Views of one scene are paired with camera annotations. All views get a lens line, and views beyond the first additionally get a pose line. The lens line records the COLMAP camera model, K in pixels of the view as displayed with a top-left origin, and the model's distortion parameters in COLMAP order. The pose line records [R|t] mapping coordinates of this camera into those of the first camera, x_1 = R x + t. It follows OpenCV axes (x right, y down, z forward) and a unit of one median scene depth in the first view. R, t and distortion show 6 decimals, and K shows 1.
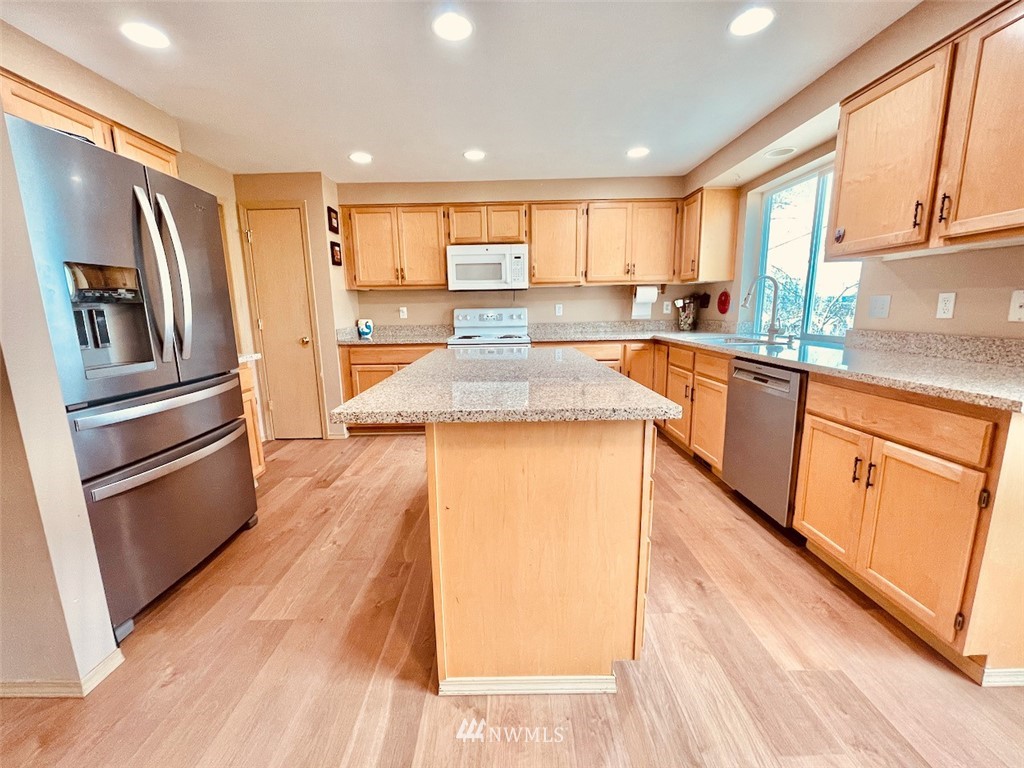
lens RADIAL K [[414.9, 0, 503.9], [0, 414.9, 382.3], [0, 0, 1]] dist [-0.002268, 0.000304]
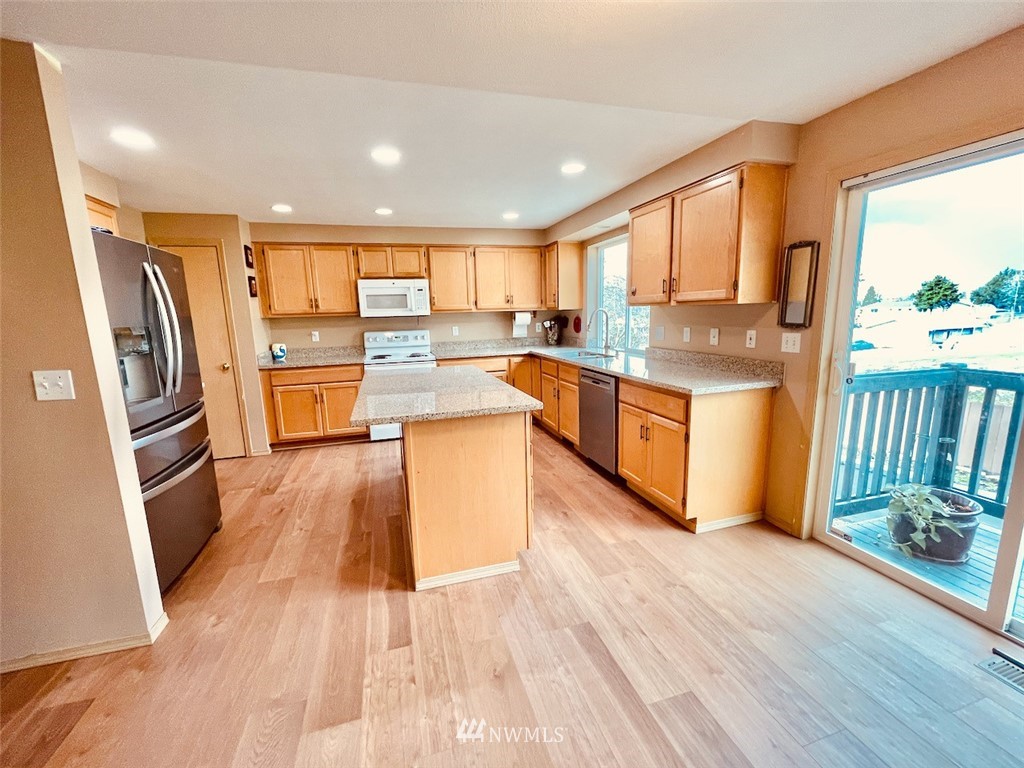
lens RADIAL K [[414.9, 0, 506.0], [0, 414.9, 386.9], [0, 0, 1]] dist [-0.002268, 0.000304]
pose [[0.959918, -0.059056, 0.273989, -0.137629], [0.059891, 0.998191, 0.005325, -0.019219], [-0.273808, 0.011297, 0.961718, -0.425278]]
